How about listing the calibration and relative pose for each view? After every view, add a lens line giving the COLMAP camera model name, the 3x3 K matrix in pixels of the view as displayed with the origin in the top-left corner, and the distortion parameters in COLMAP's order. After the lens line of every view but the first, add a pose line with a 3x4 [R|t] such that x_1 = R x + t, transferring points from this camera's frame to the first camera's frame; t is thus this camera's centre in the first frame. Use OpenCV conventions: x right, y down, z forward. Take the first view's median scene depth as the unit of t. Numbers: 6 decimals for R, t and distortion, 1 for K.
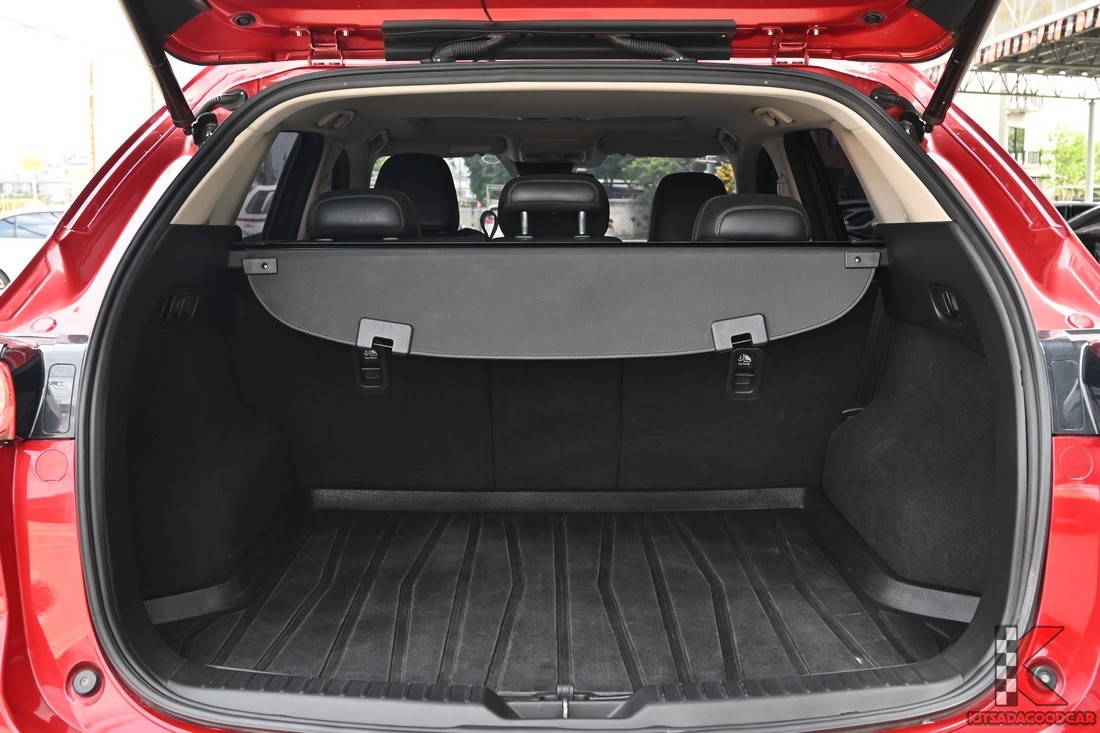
lens RADIAL K [[1138.8, 0, 550.1], [0, 1138.8, 365.4], [0, 0, 1]] dist [-0.004559, 0.000000]
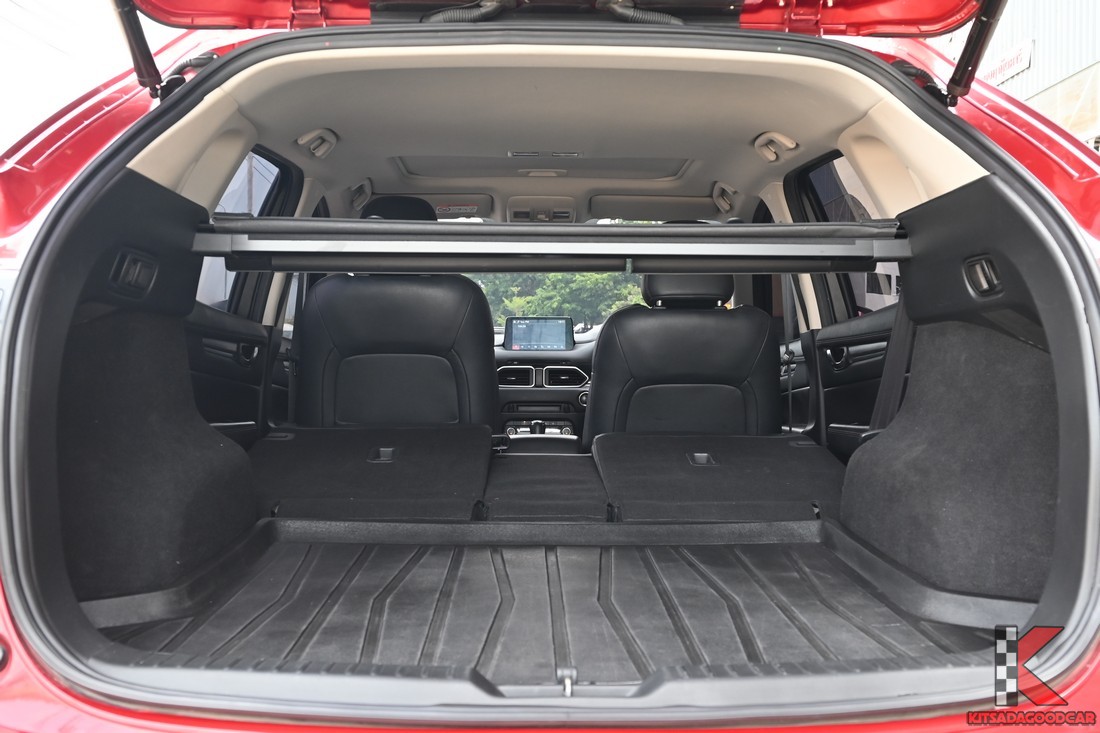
lens RADIAL K [[1138.8, 0, 550.3], [0, 1138.8, 369.2], [0, 0, 1]] dist [-0.004559, 0.000000]
pose [[0.999795, 0.008980, 0.018137, -0.012433], [-0.006607, 0.991892, -0.126911, 0.130758], [-0.019130, 0.126766, 0.991748, 0.108823]]
